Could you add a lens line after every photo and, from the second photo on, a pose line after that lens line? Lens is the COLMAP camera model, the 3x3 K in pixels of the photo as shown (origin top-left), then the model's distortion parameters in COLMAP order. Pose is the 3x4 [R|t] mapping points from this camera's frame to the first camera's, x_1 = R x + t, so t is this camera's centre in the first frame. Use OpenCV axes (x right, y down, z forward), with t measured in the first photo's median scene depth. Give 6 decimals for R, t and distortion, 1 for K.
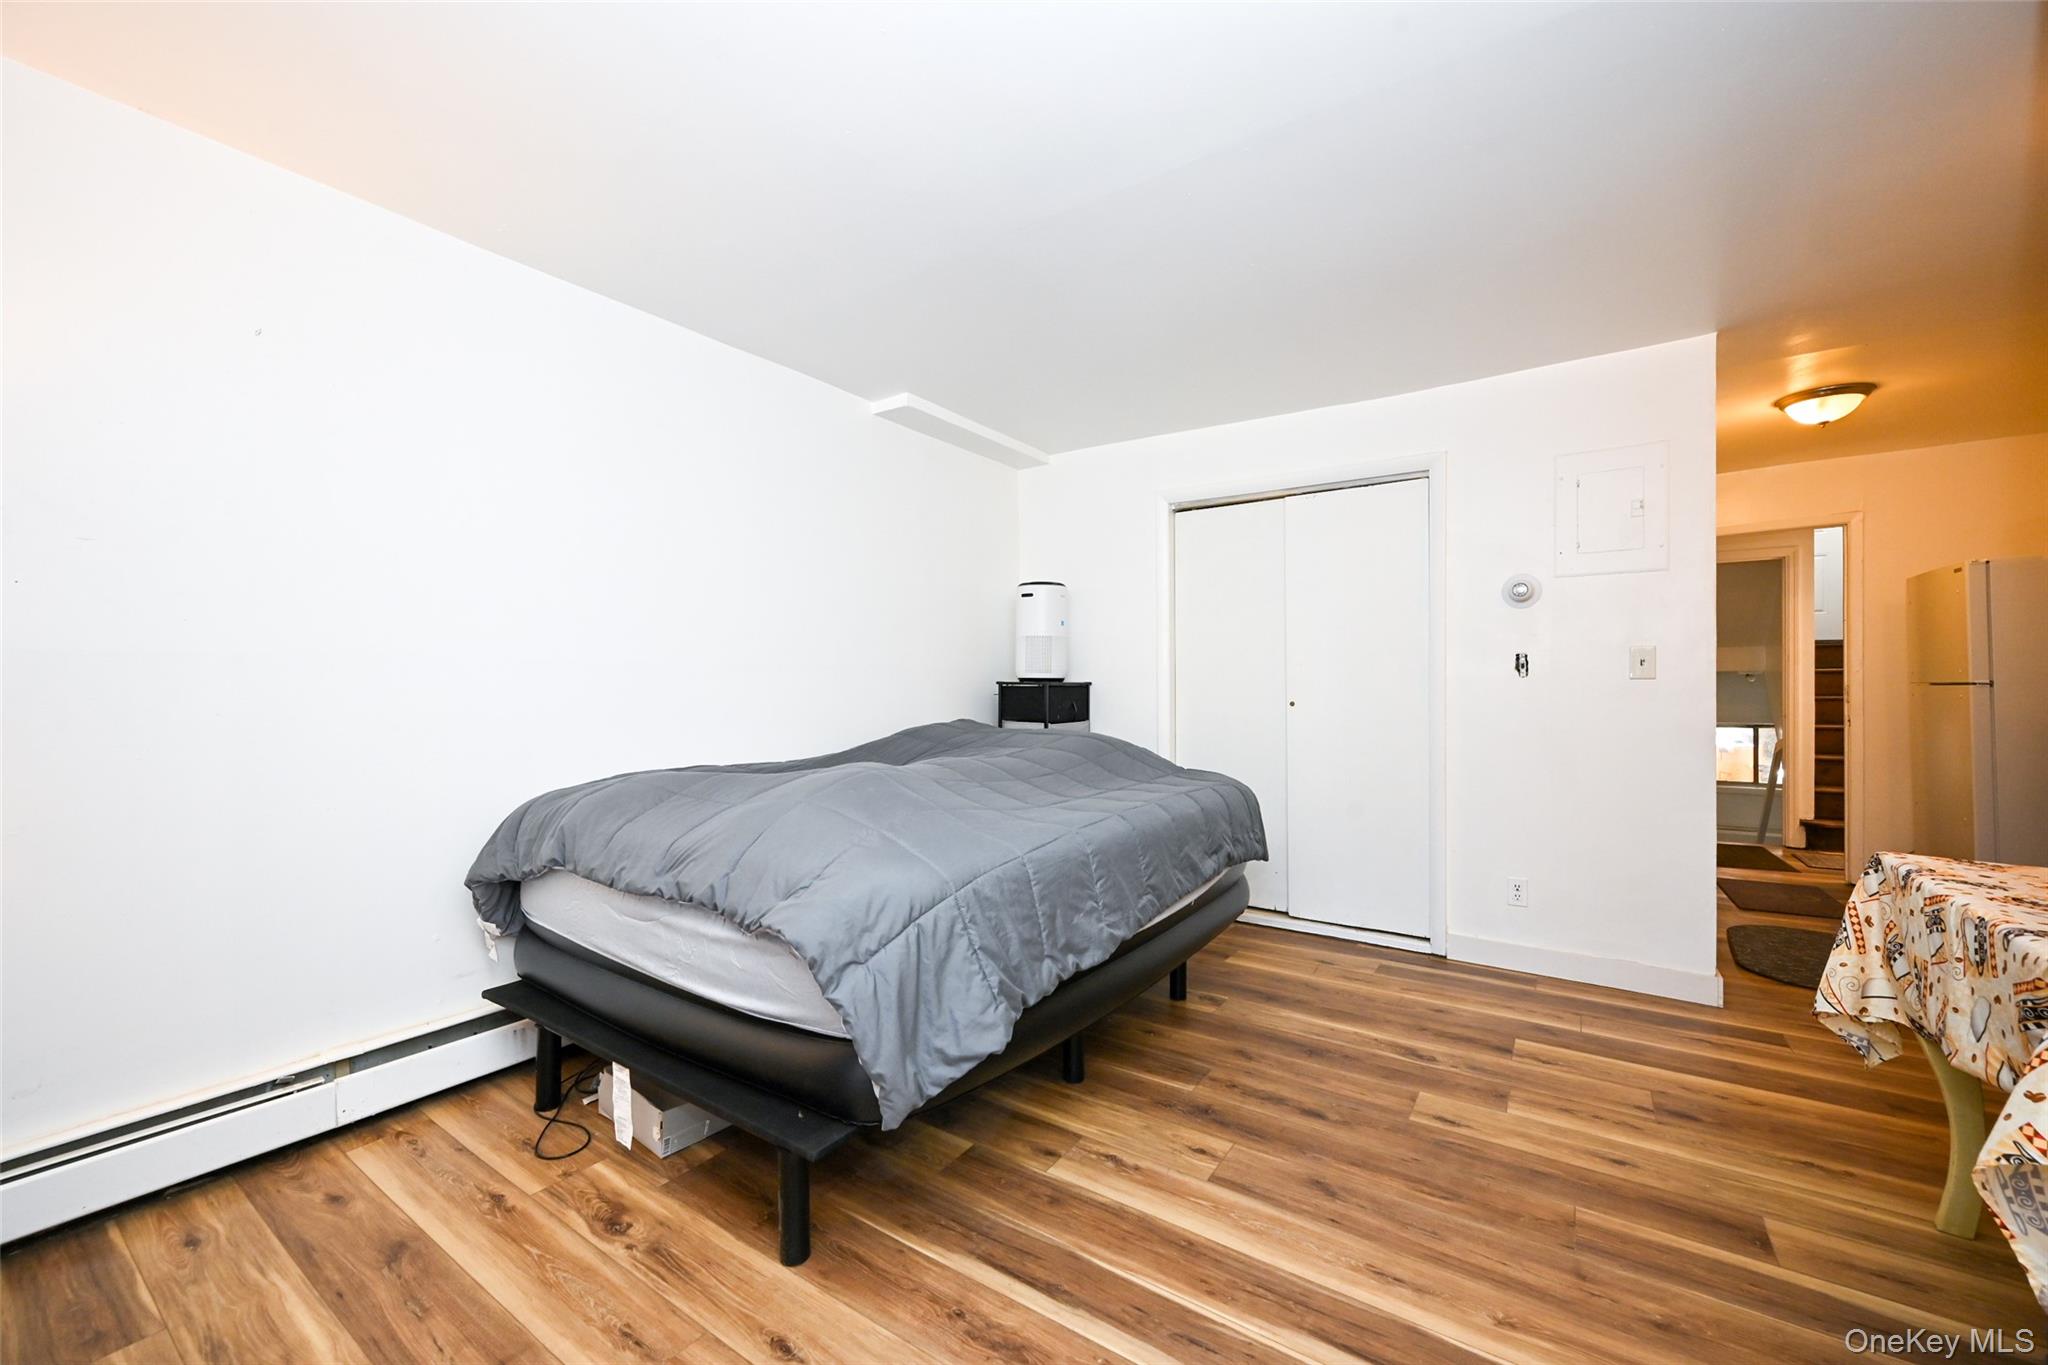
lens RADIAL K [[803.0, 0, 1026.4], [0, 803.0, 679.1], [0, 0, 1]] dist [-0.003374, 0.000894]
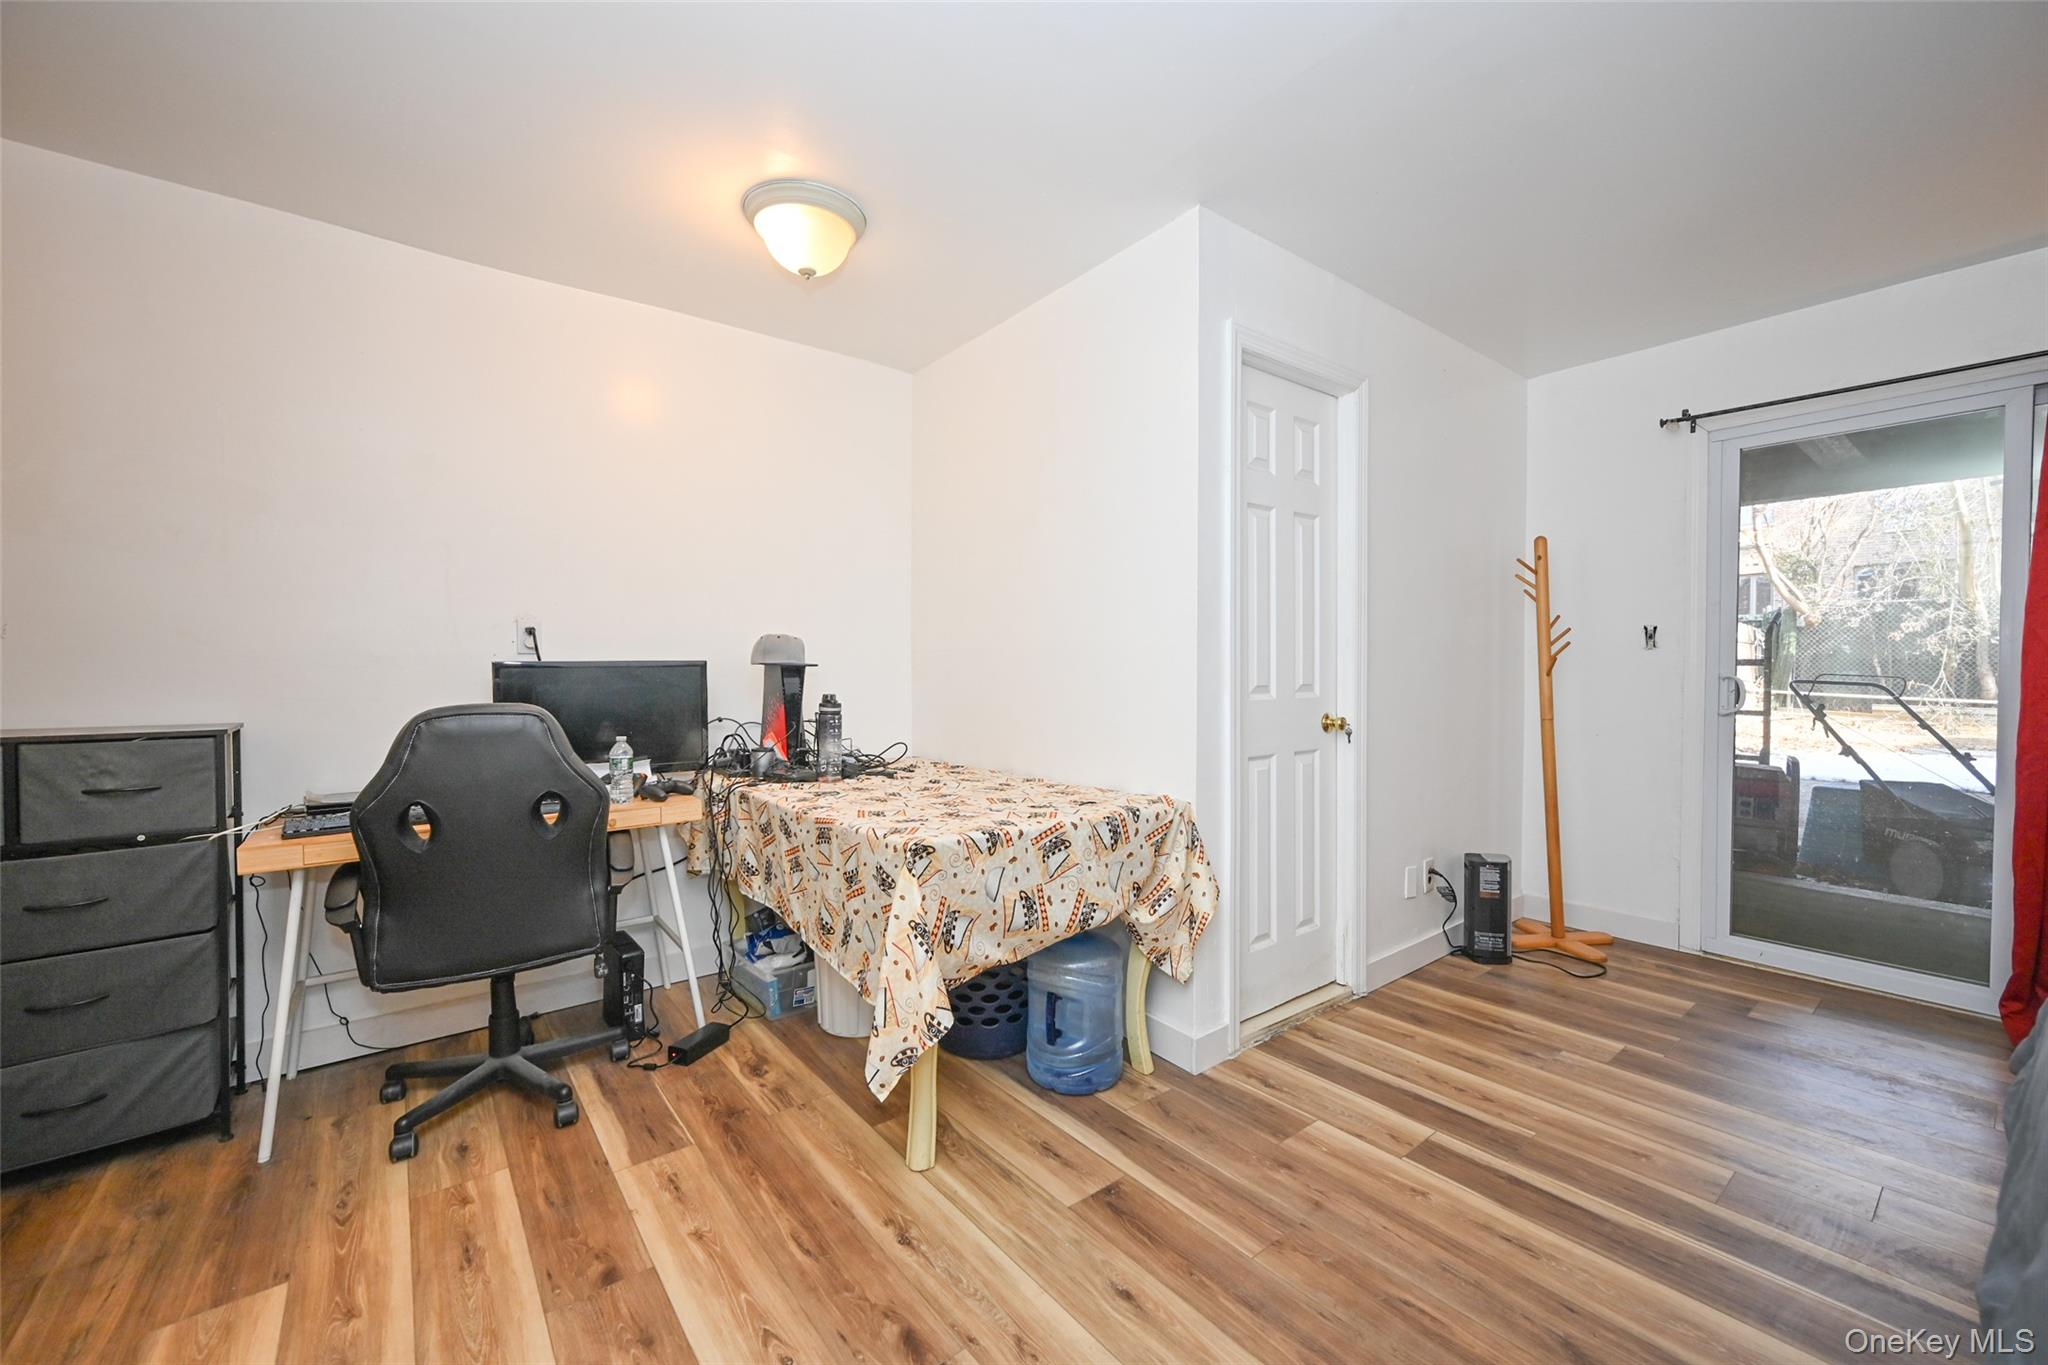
lens RADIAL K [[803.0, 0, 1024.2], [0, 803.0, 680.4], [0, 0, 1]] dist [-0.003374, 0.000894]
pose [[-0.955258, -0.001808, 0.295767, 0.720601], [-0.000290, 0.999987, 0.005177, 0.019510], [-0.295773, 0.004859, -0.955246, 2.073674]]
